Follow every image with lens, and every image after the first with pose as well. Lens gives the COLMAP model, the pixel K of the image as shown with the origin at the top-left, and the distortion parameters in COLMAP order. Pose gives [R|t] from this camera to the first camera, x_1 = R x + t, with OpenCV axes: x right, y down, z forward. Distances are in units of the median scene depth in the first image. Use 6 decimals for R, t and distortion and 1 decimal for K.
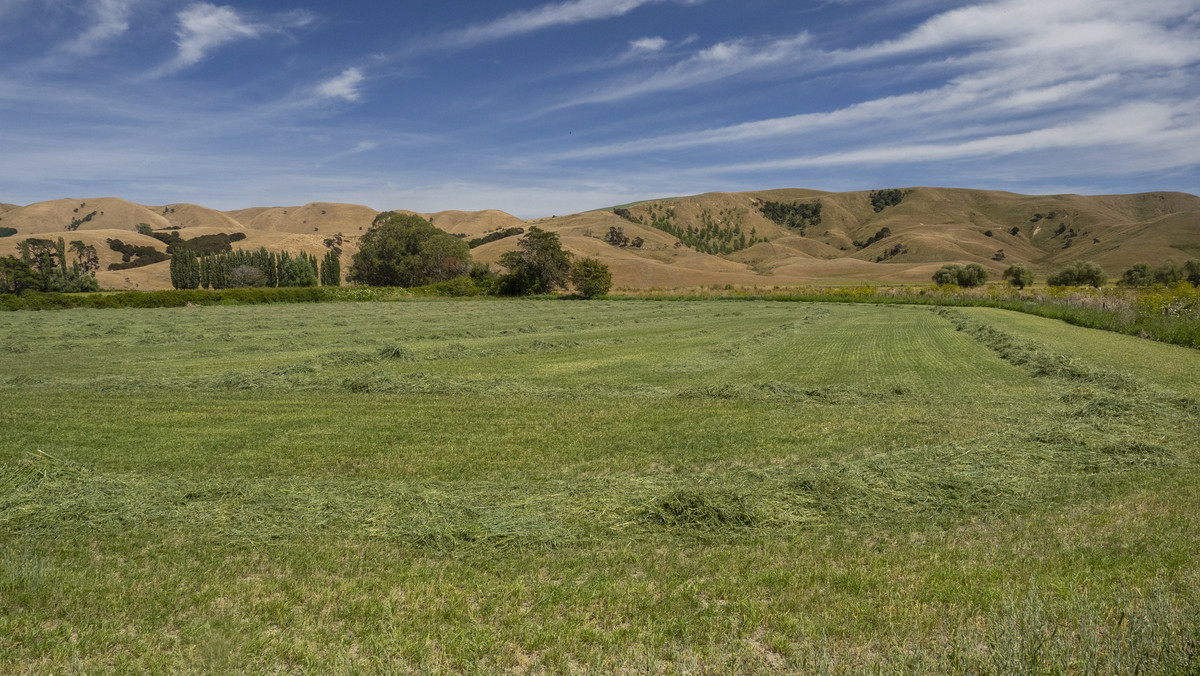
lens RADIAL K [[874.0, 0, 600.0], [0, 874.0, 338.0], [0, 0, 1]] dist [-0.005130, -0.000868]
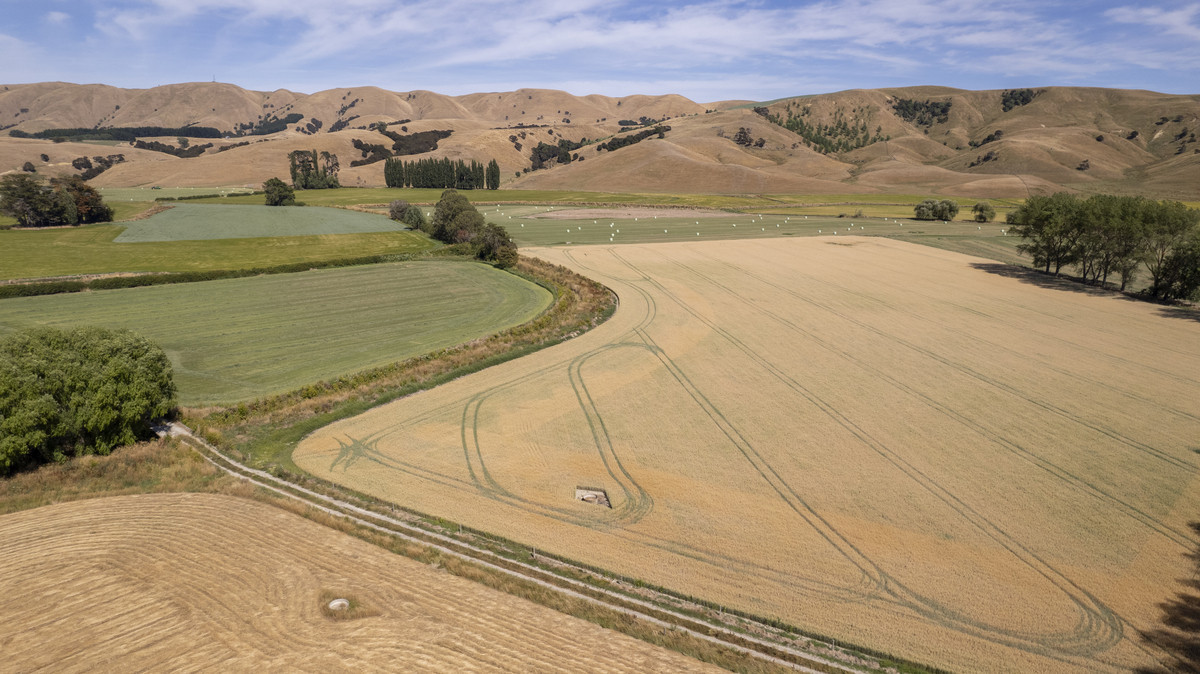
lens RADIAL K [[774.3, 0, 600.0], [0, 774.3, 337.0], [0, 0, 1]] dist [-0.076068, 0.074230]
pose [[0.971391, 0.072223, -0.226238, 0.068921], [-0.031336, 0.983286, 0.179353, -0.024749], [0.235410, -0.167133, 0.957418, -0.069521]]
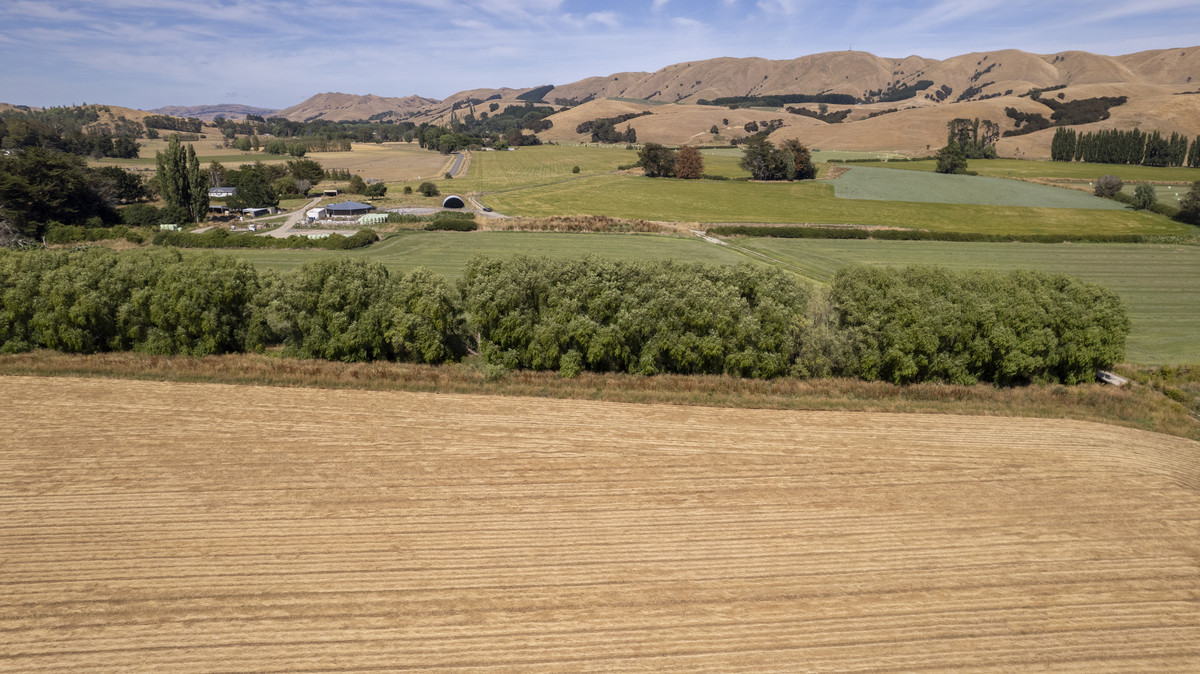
lens RADIAL K [[774.3, 0, 600.0], [0, 774.3, 337.0], [0, 0, 1]] dist [-0.076068, 0.074230]
pose [[0.566160, 0.243180, -0.787608, 0.041821], [-0.062233, 0.965376, 0.253332, -0.022419], [0.821943, -0.094411, 0.561691, -0.103643]]
